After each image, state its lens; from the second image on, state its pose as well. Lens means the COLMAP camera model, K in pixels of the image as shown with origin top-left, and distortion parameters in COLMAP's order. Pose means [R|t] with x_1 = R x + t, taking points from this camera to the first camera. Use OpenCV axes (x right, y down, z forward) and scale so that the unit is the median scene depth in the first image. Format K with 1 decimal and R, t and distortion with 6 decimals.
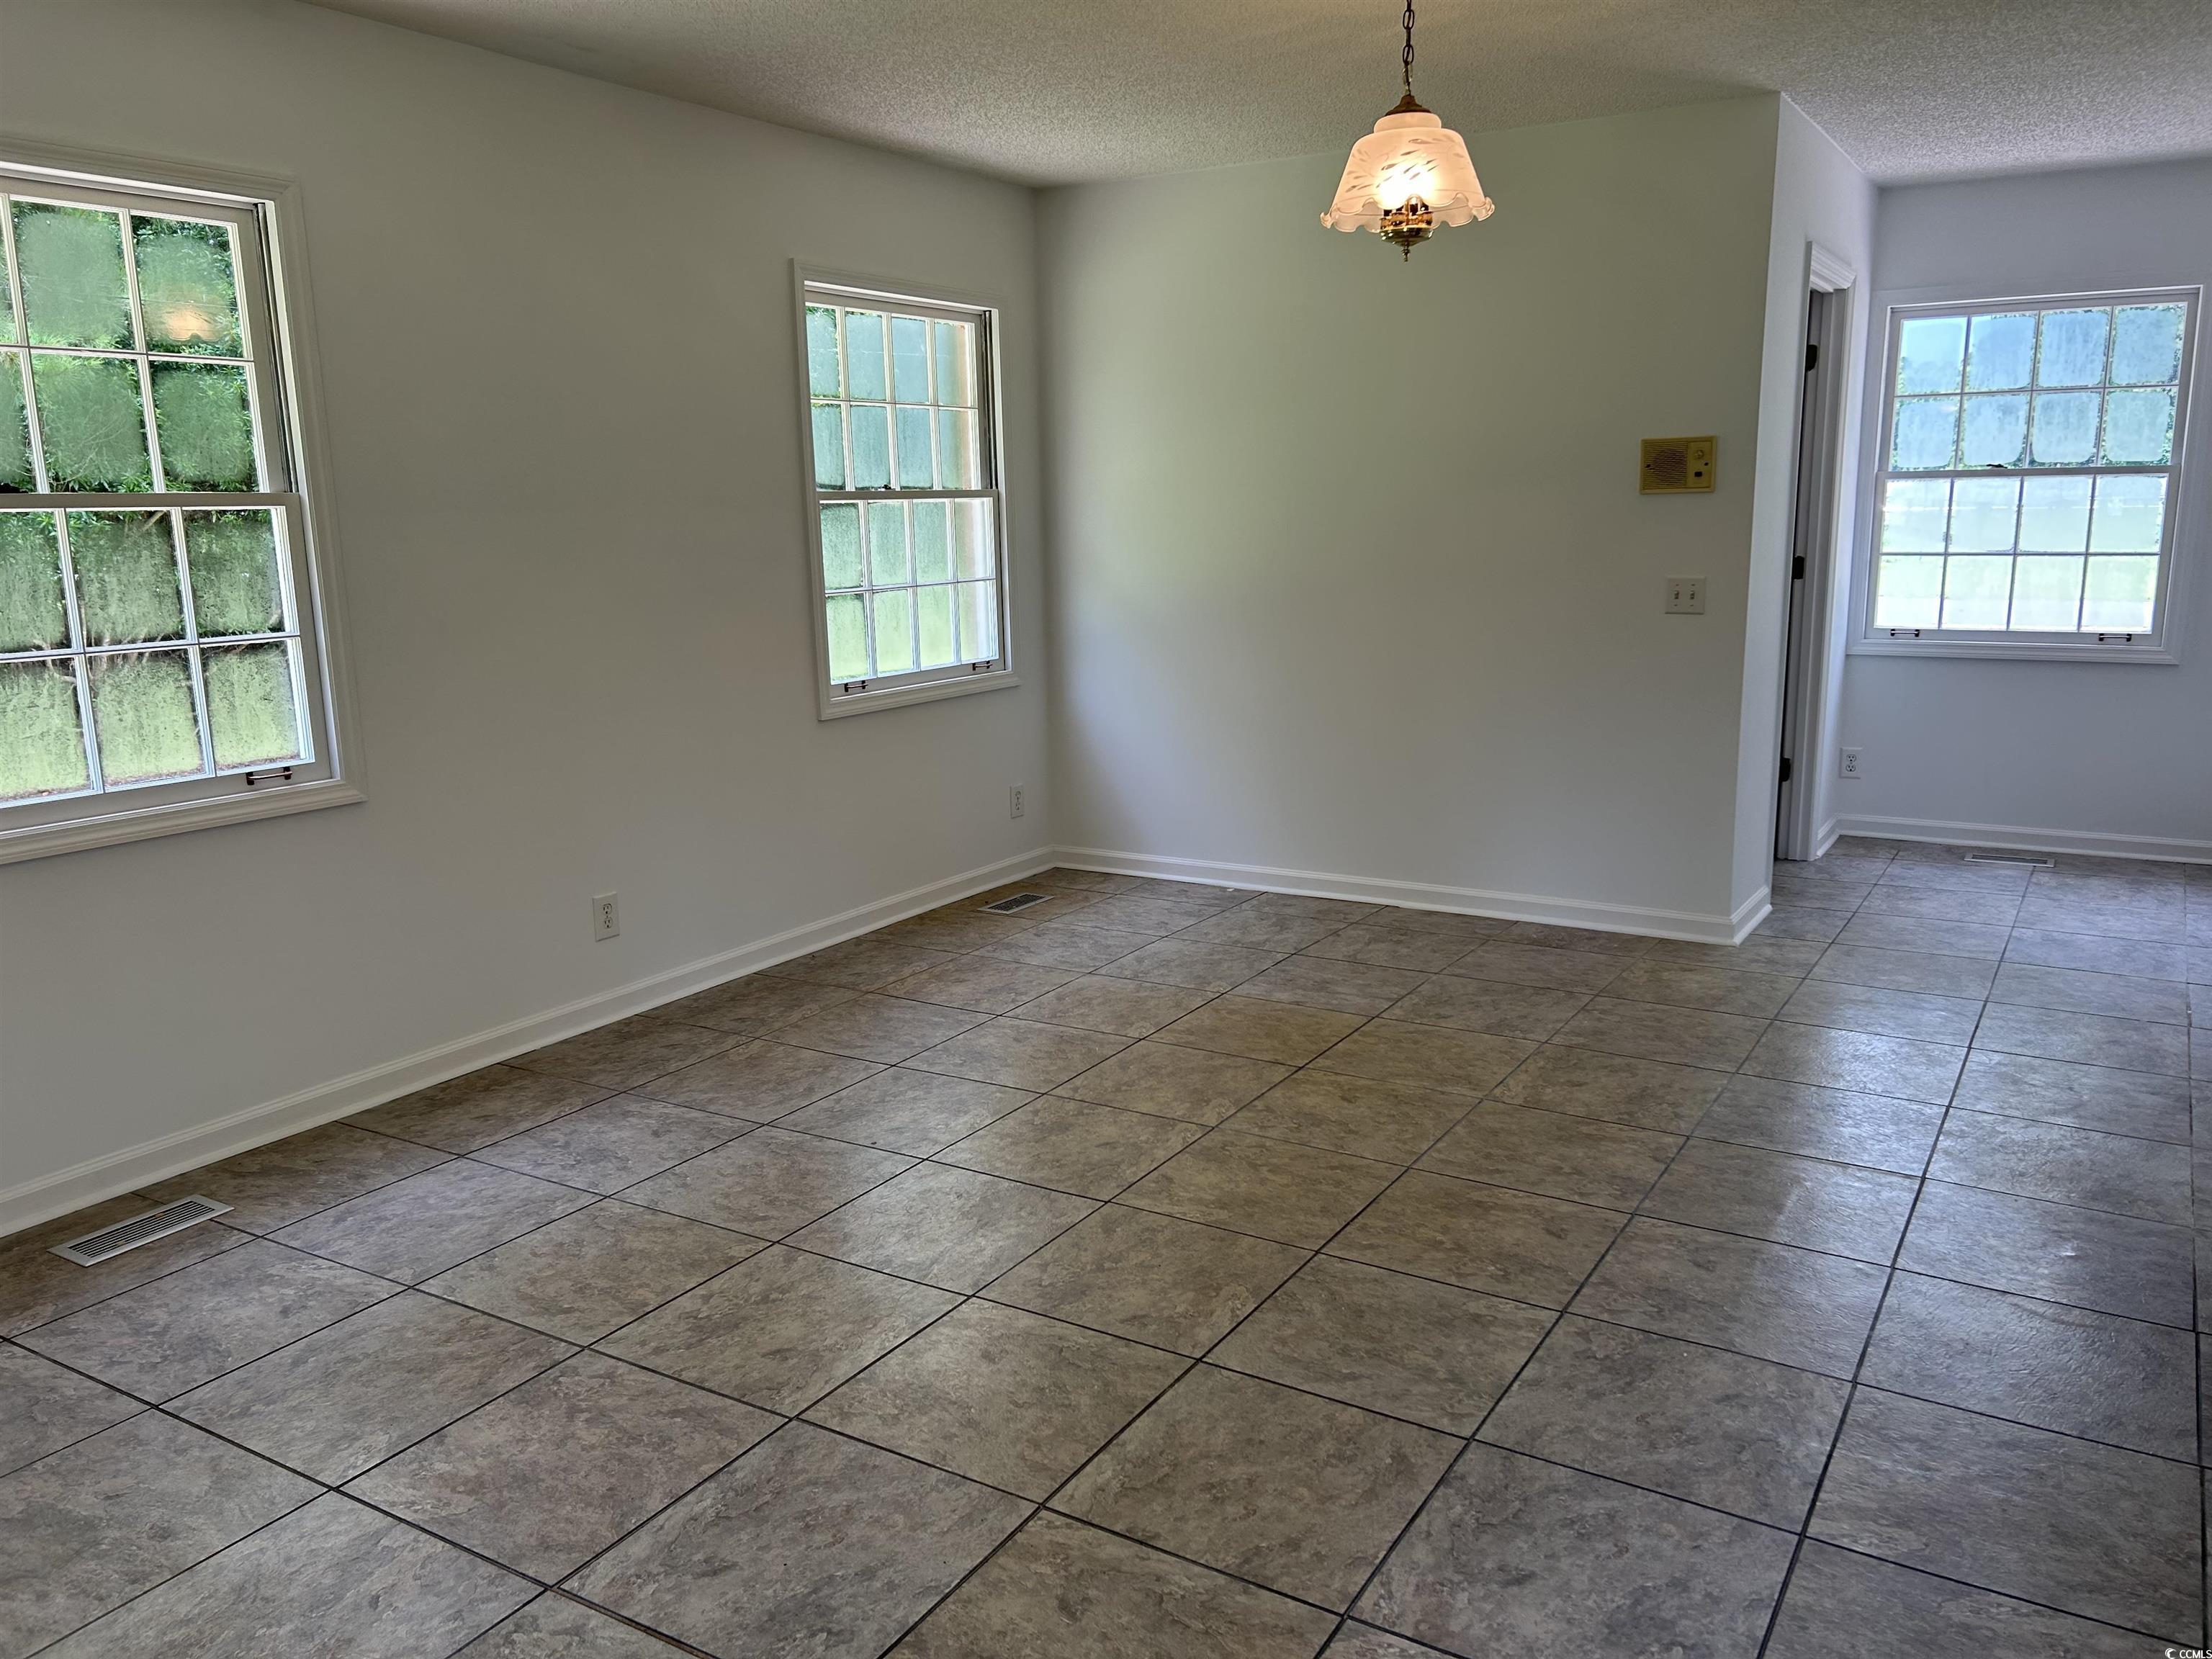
lens RADIAL K [[1671.0, 0, 1108.1], [0, 1671.0, 829.2], [0, 0, 1]] dist [0.064349, -0.075520]
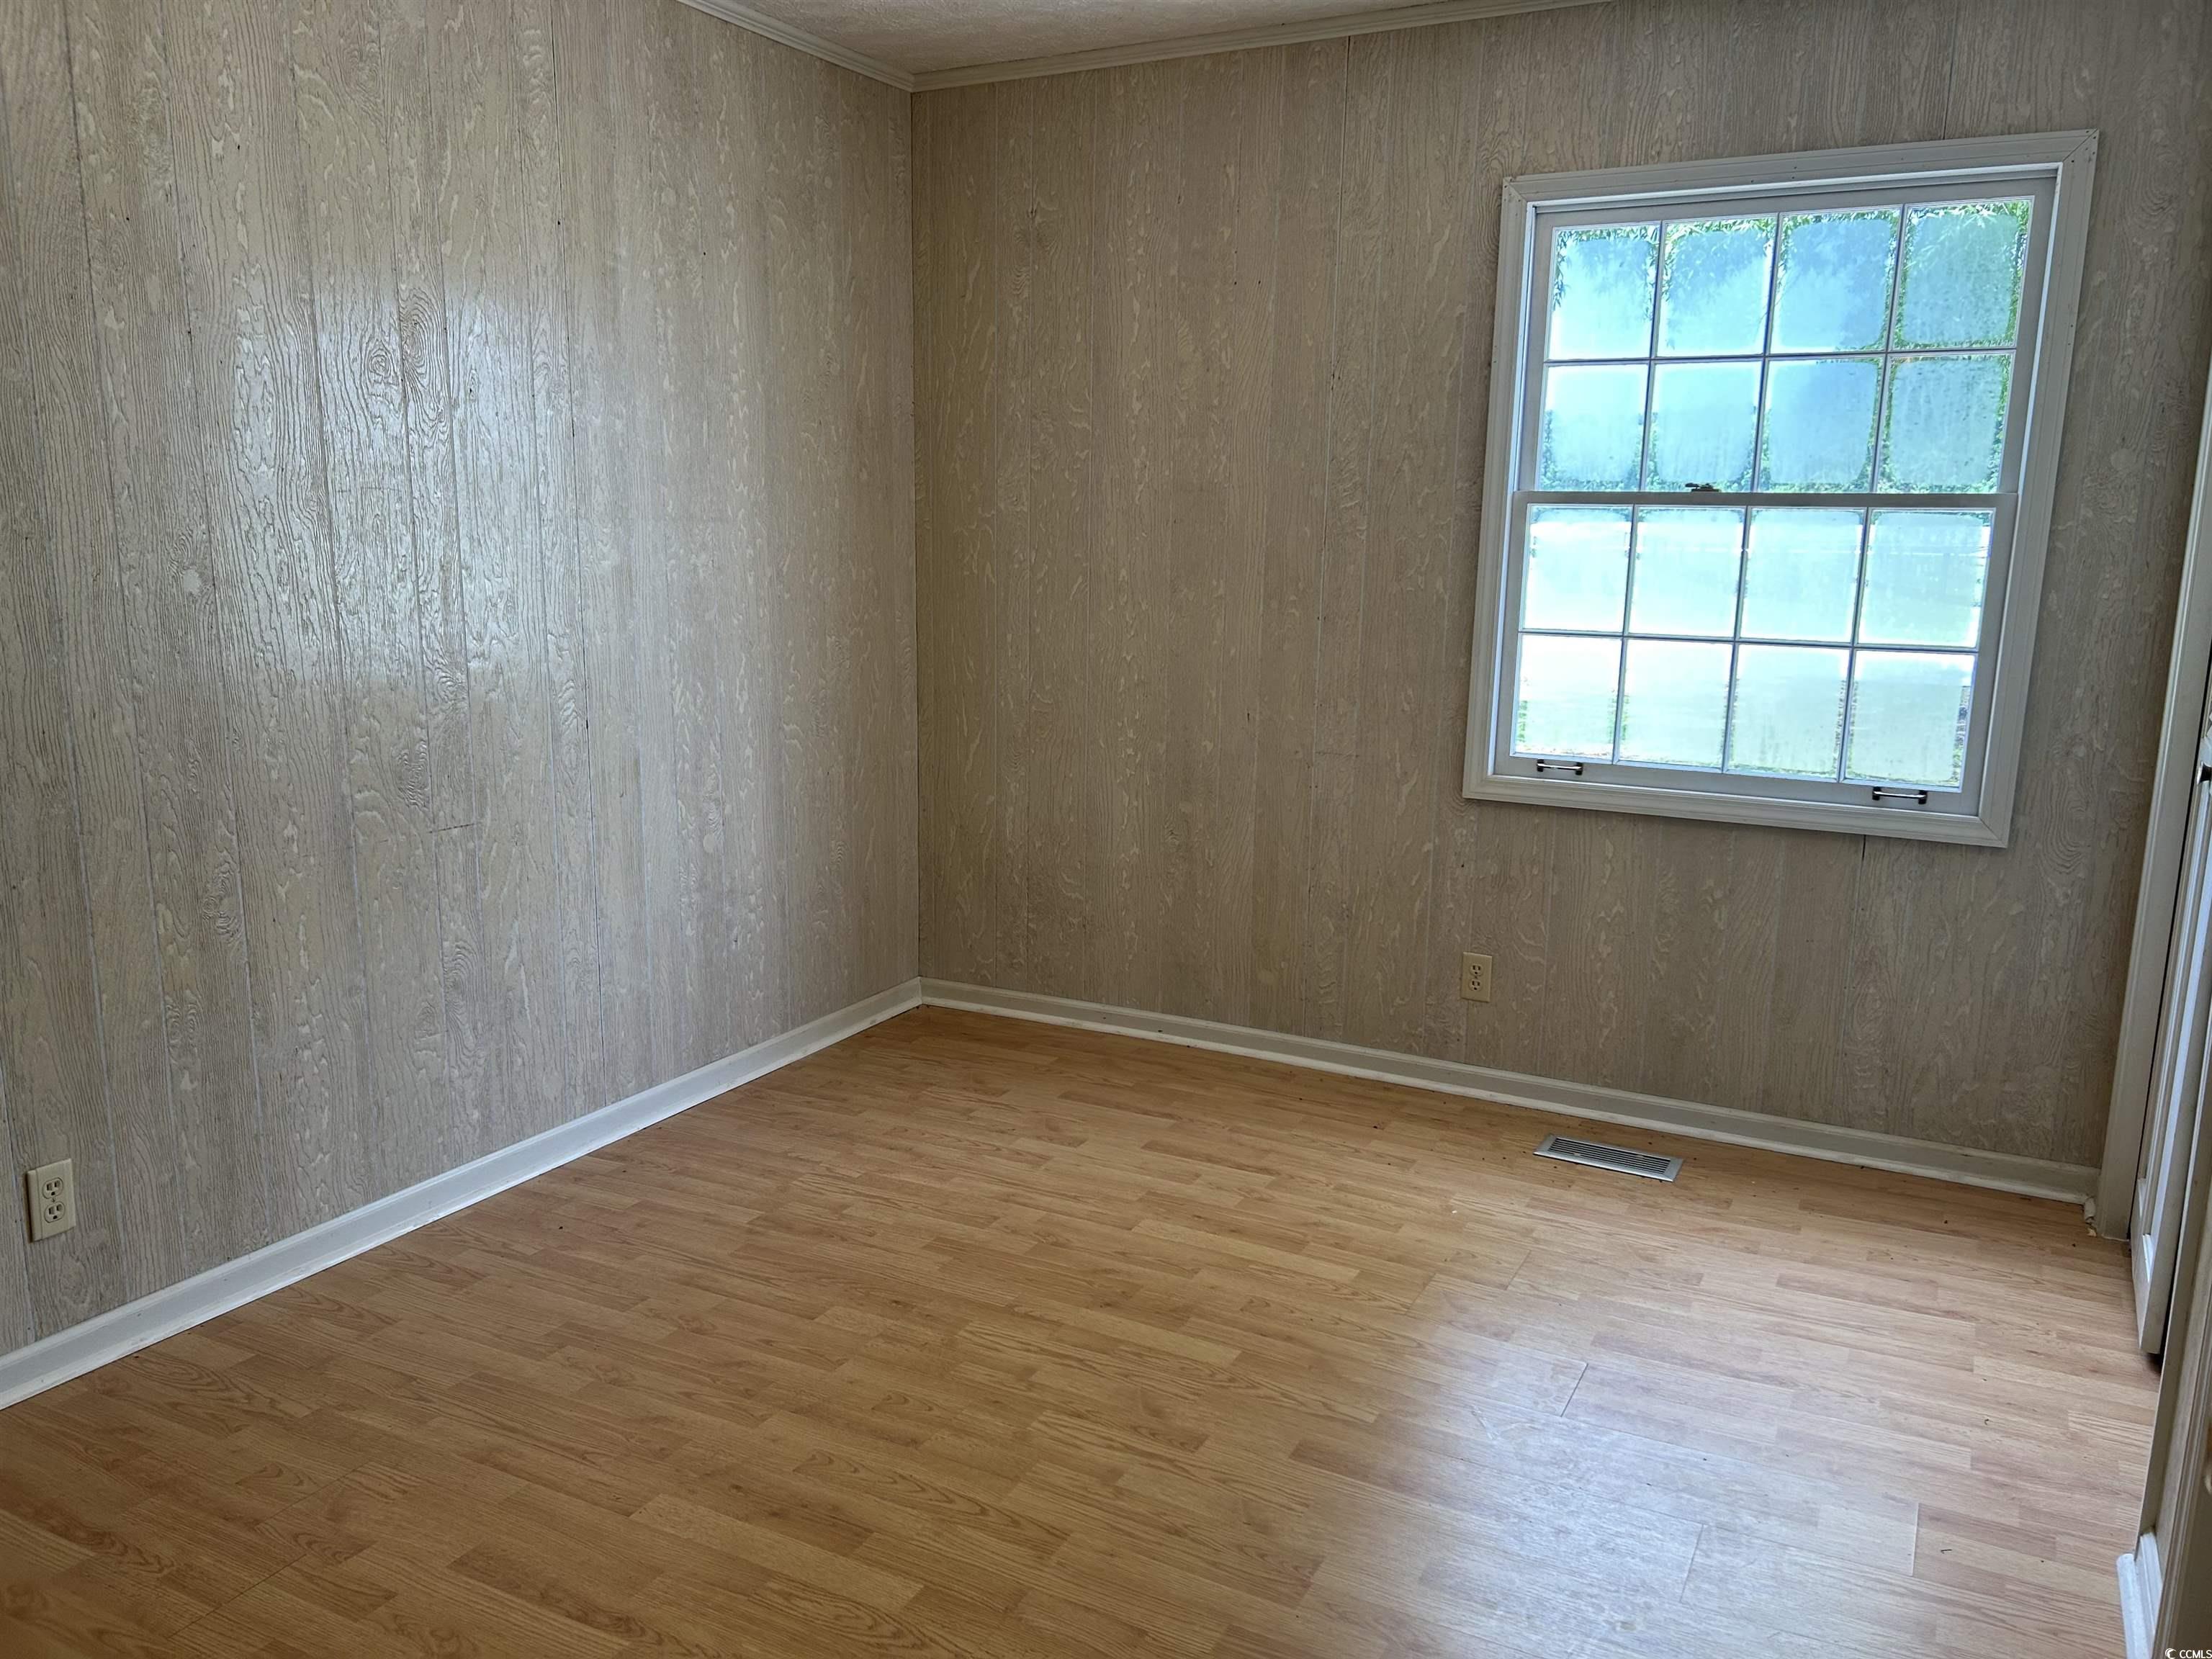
lens RADIAL K [[1671.0, 0, 1109.3], [0, 1671.0, 820.5], [0, 0, 1]] dist [0.064349, -0.075520]
pose [[0.996641, 0.018107, 0.079869, 0.284401], [-0.017902, 0.999834, -0.003286, -0.097899], [-0.079915, 0.001845, 0.996800, 0.454822]]
